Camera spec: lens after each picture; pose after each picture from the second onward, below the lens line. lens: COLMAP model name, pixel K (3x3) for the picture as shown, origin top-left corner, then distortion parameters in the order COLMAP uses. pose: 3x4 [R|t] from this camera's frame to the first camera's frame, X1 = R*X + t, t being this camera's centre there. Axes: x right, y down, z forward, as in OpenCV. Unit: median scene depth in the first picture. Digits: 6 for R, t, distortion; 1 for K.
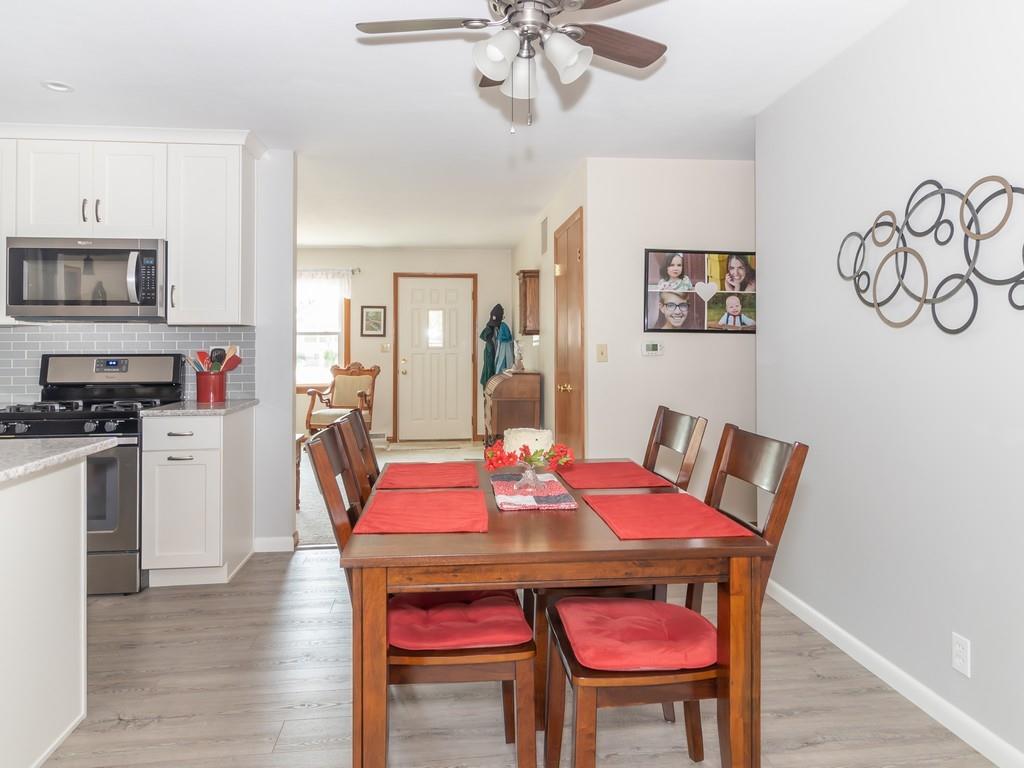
lens RADIAL K [[694.8, 0, 524.7], [0, 694.8, 332.9], [0, 0, 1]] dist [-0.003387, 0.001099]
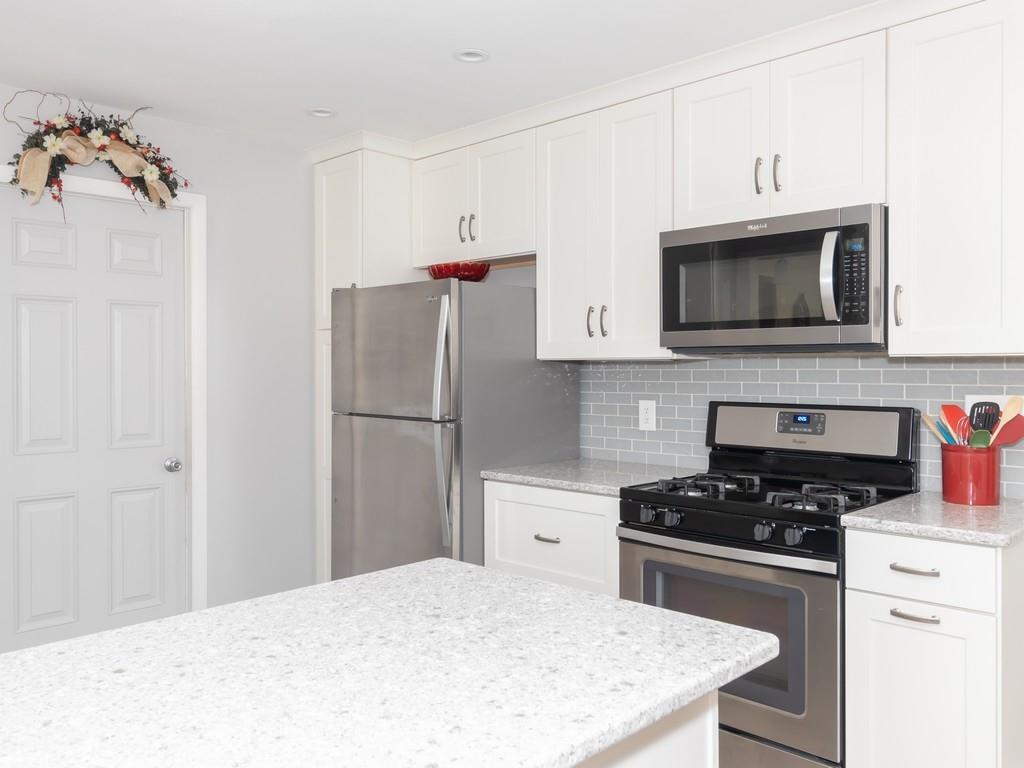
lens RADIAL K [[835.8, 0, 513.4], [0, 835.8, 369.2], [0, 0, 1]] dist [0.007025, 0.003529]
pose [[0.623850, 0.004054, -0.781533, -0.181045], [0.012951, 0.999796, 0.015525, -0.016807], [0.781436, -0.019807, 0.623670, 0.352880]]
